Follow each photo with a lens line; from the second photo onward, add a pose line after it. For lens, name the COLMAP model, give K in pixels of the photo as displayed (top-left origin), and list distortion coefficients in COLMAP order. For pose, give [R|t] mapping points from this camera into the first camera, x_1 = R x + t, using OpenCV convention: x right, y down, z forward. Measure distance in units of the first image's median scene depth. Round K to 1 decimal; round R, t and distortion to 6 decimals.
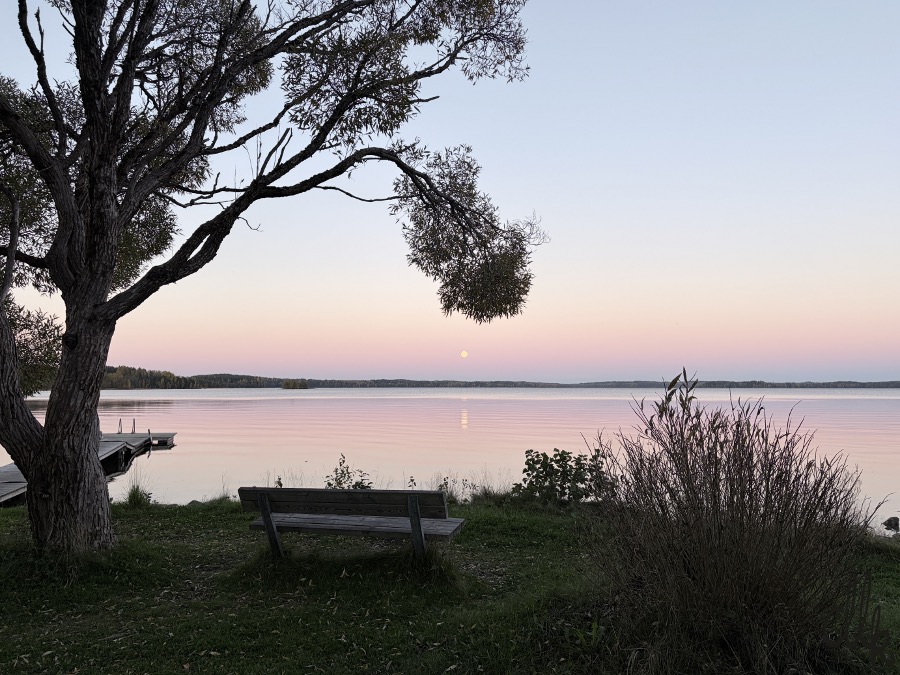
lens RADIAL K [[680.5, 0, 453.5], [0, 680.5, 334.7], [0, 0, 1]] dist [0.028785, -0.040688]
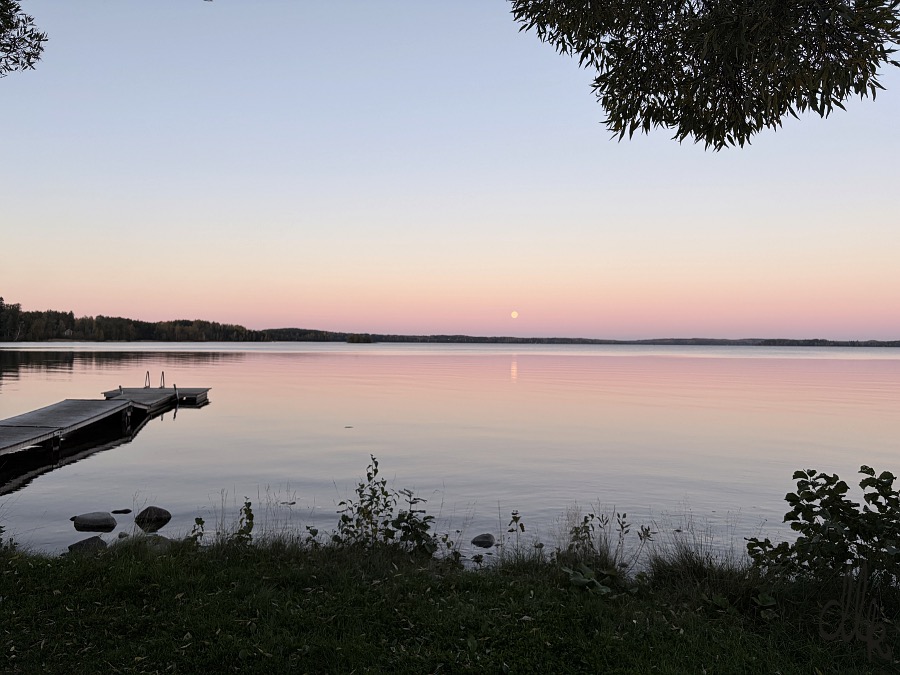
lens RADIAL K [[680.5, 0, 451.1], [0, 680.5, 338.2], [0, 0, 1]] dist [0.028785, -0.040688]
pose [[0.995680, 0.011079, -0.092189, -0.062619], [-0.004599, 0.997522, 0.070210, 0.055176], [0.092738, -0.069483, 0.993263, 0.525785]]
